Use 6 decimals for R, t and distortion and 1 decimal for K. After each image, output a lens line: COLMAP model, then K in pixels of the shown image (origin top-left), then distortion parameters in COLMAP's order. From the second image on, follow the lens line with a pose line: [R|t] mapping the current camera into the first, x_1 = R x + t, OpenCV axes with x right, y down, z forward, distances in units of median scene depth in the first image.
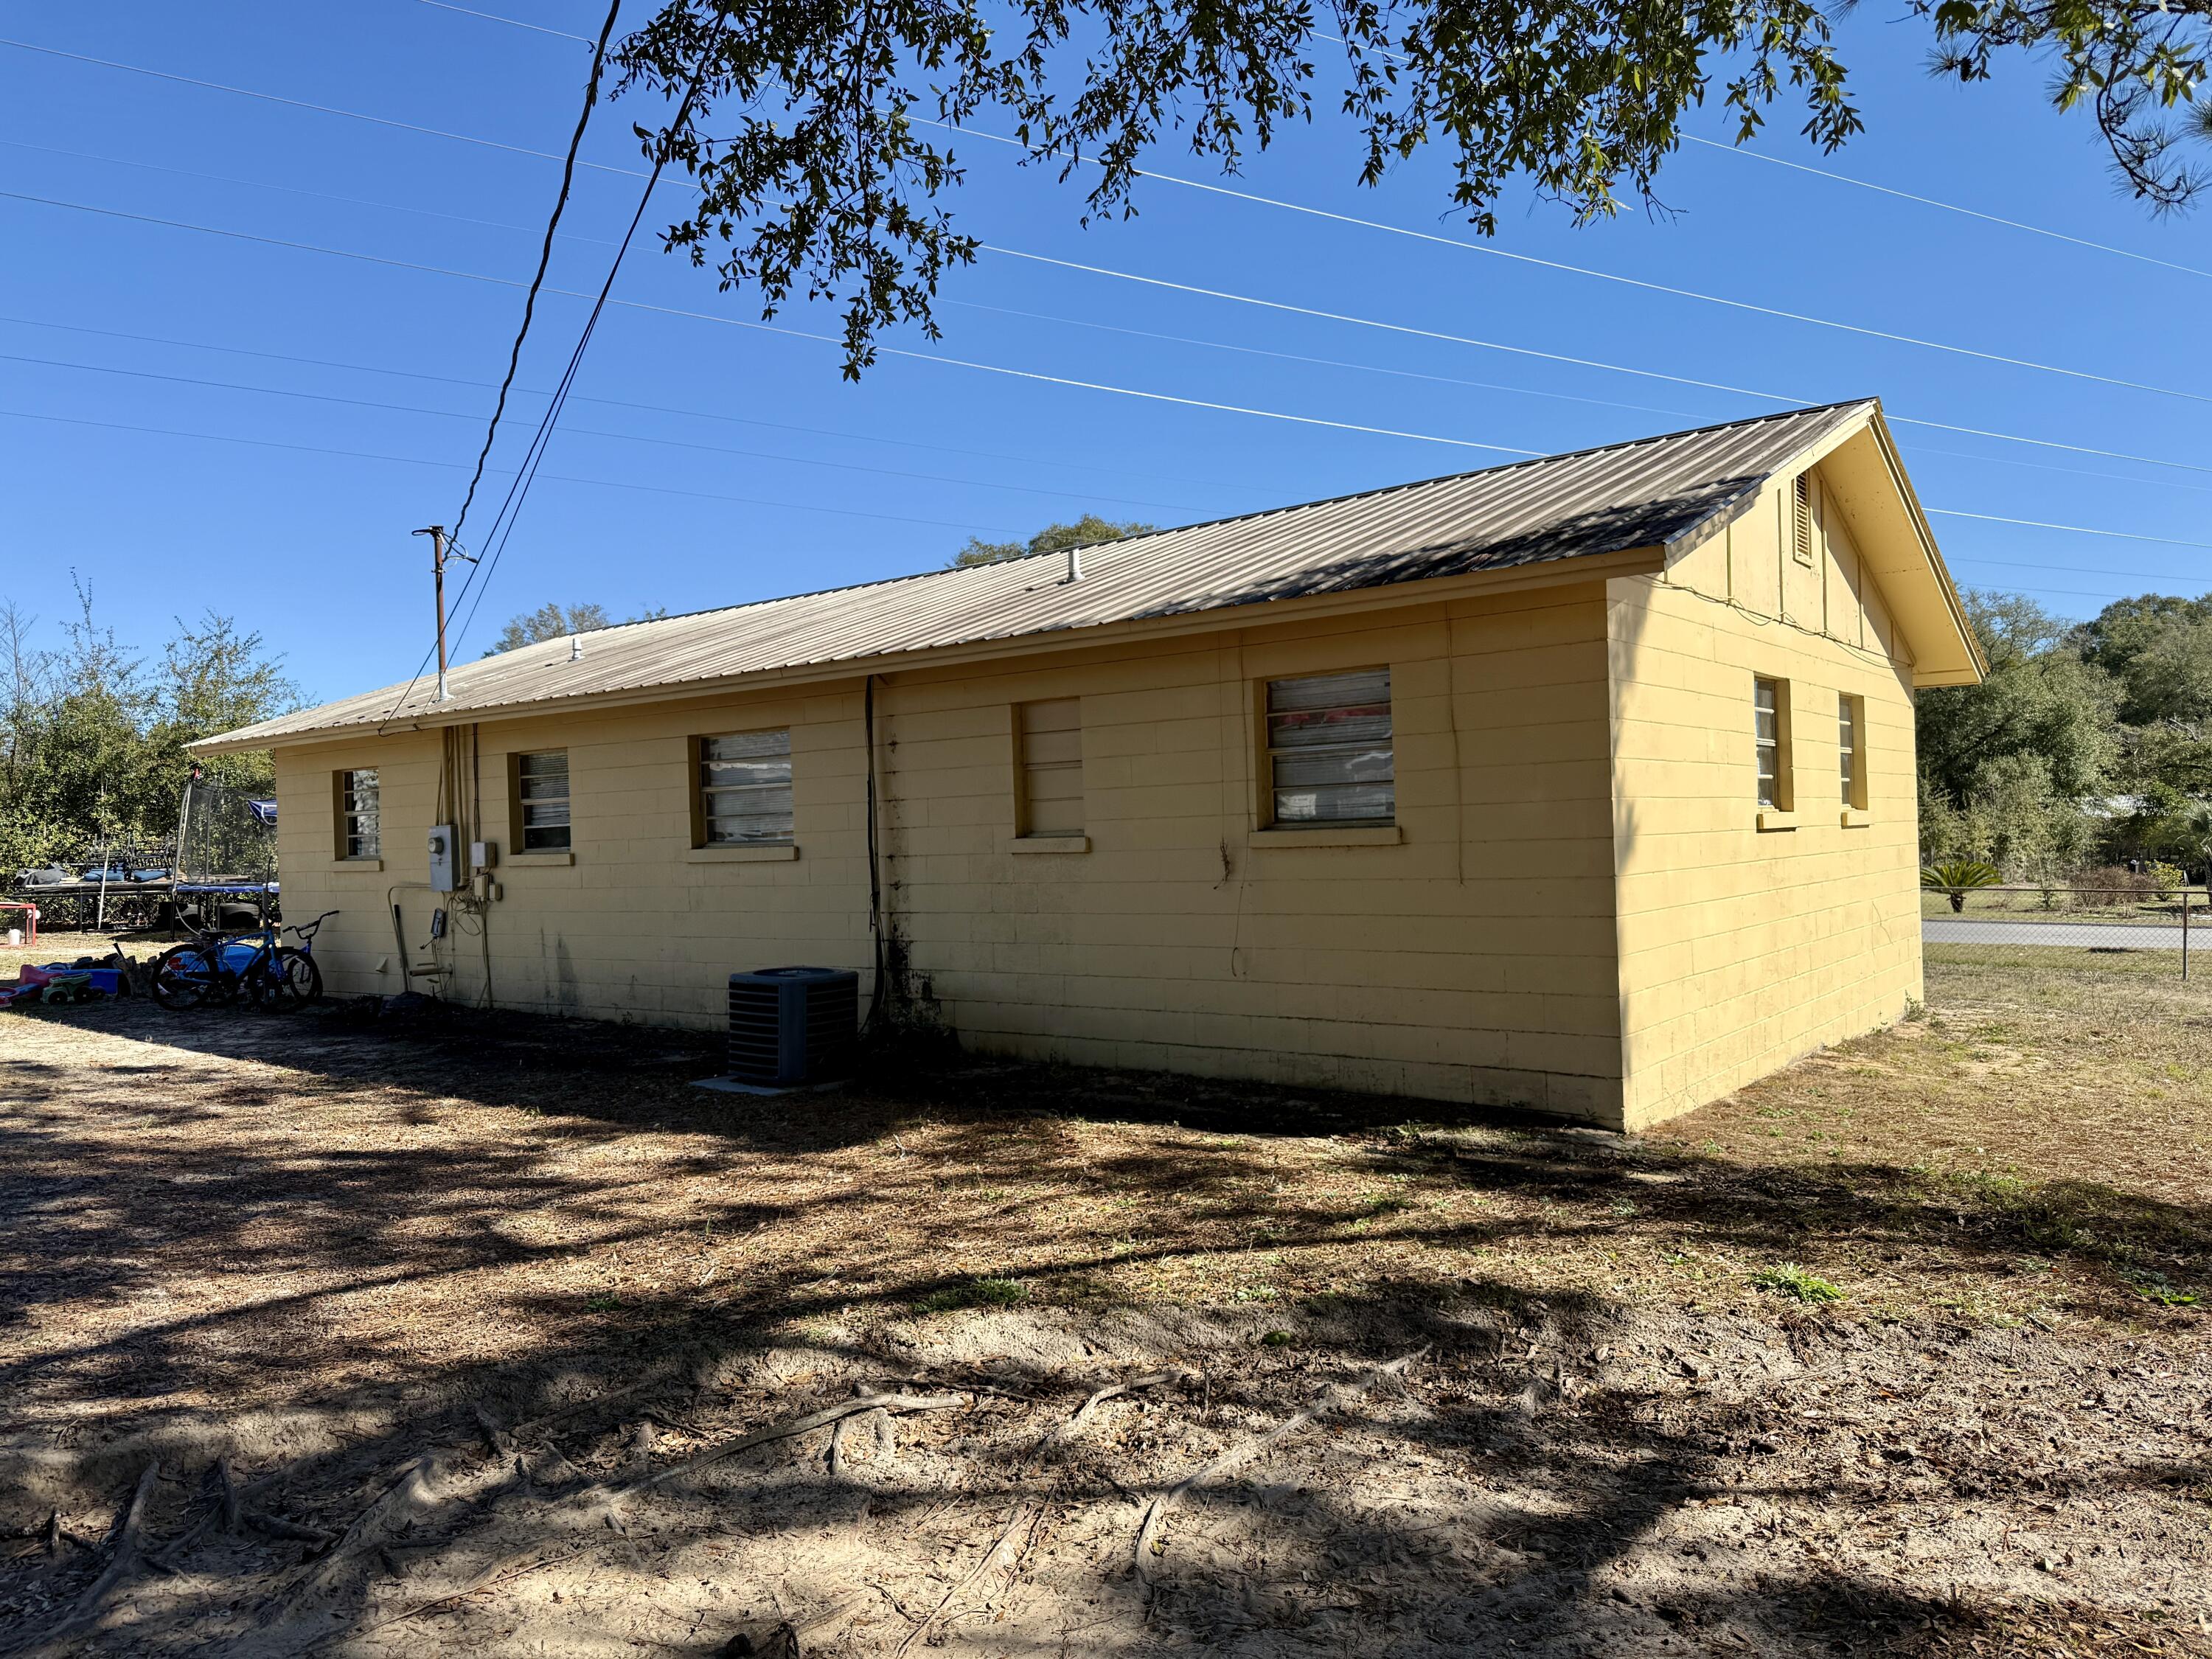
lens RADIAL K [[1600.7, 0, 1106.0], [0, 1600.7, 829.5], [0, 0, 1]] dist [0.127971, -0.223448]
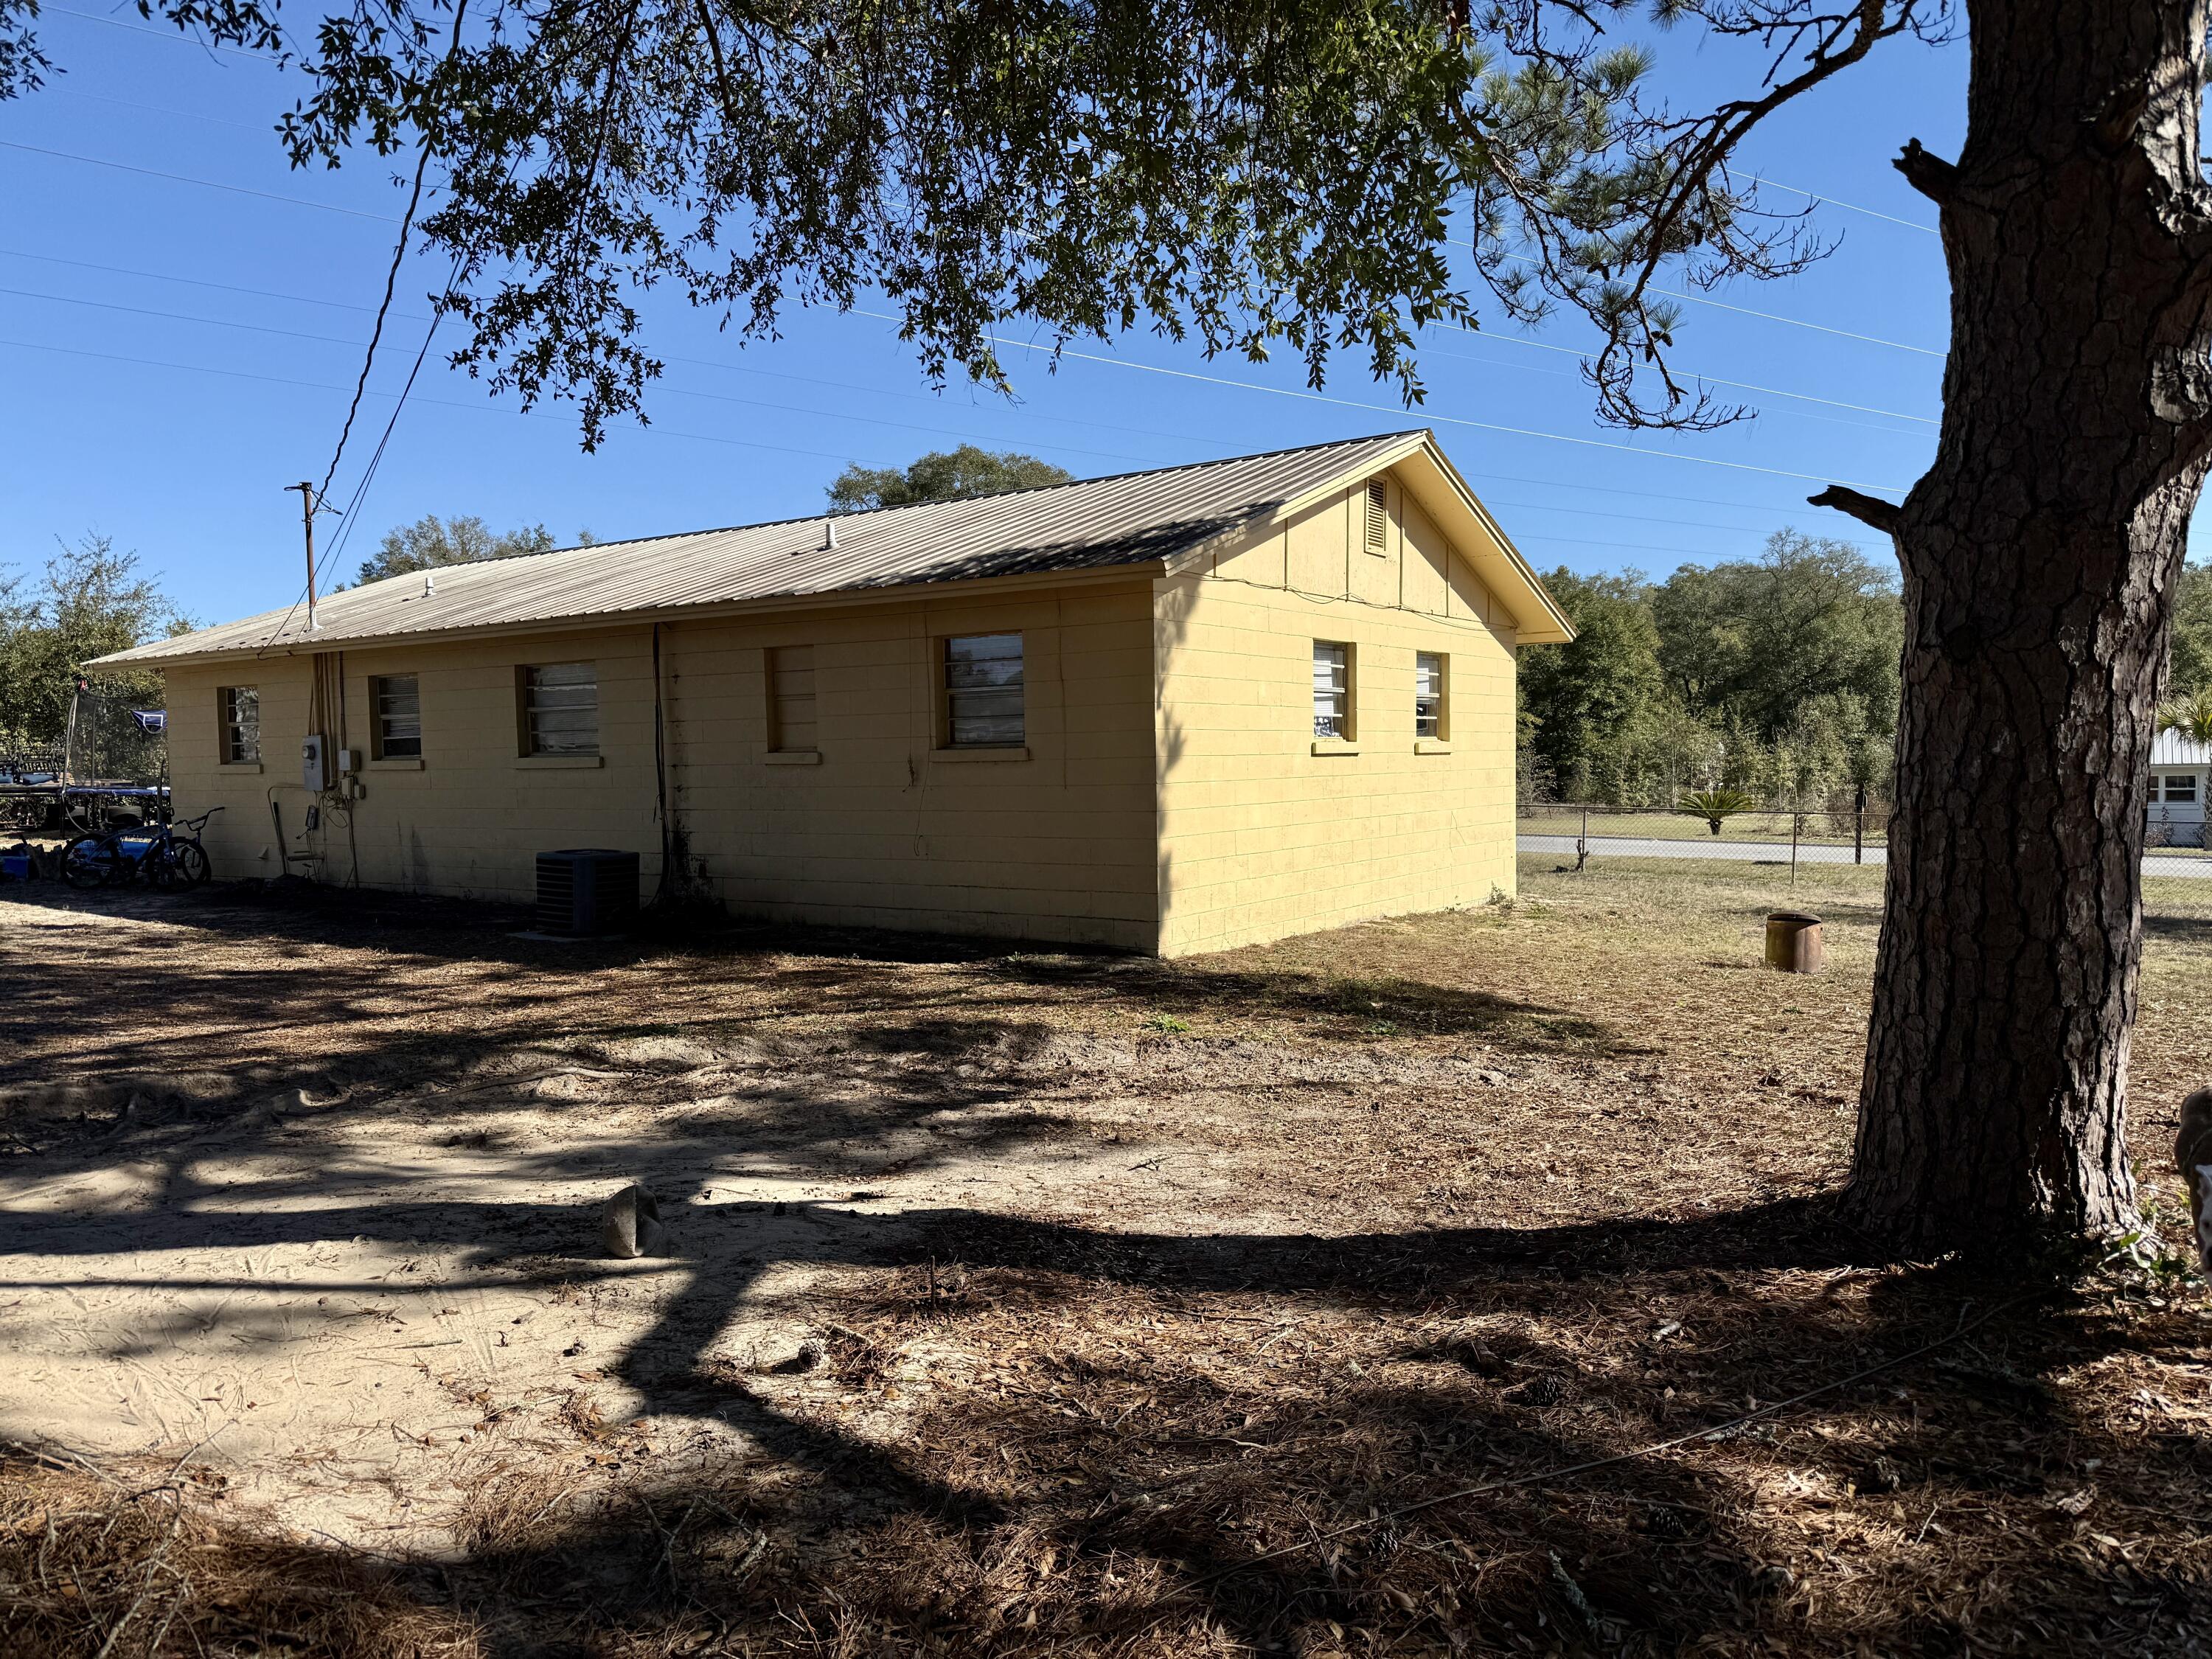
lens RADIAL K [[1572.0, 0, 1106.0], [0, 1572.0, 829.5], [0, 0, 1]] dist [0.080590, -0.108581]
pose [[0.997442, 0.010879, 0.070643, 0.126111], [-0.014309, 0.998734, 0.048224, 0.002227], [-0.070029, -0.049111, 0.996335, -0.293490]]
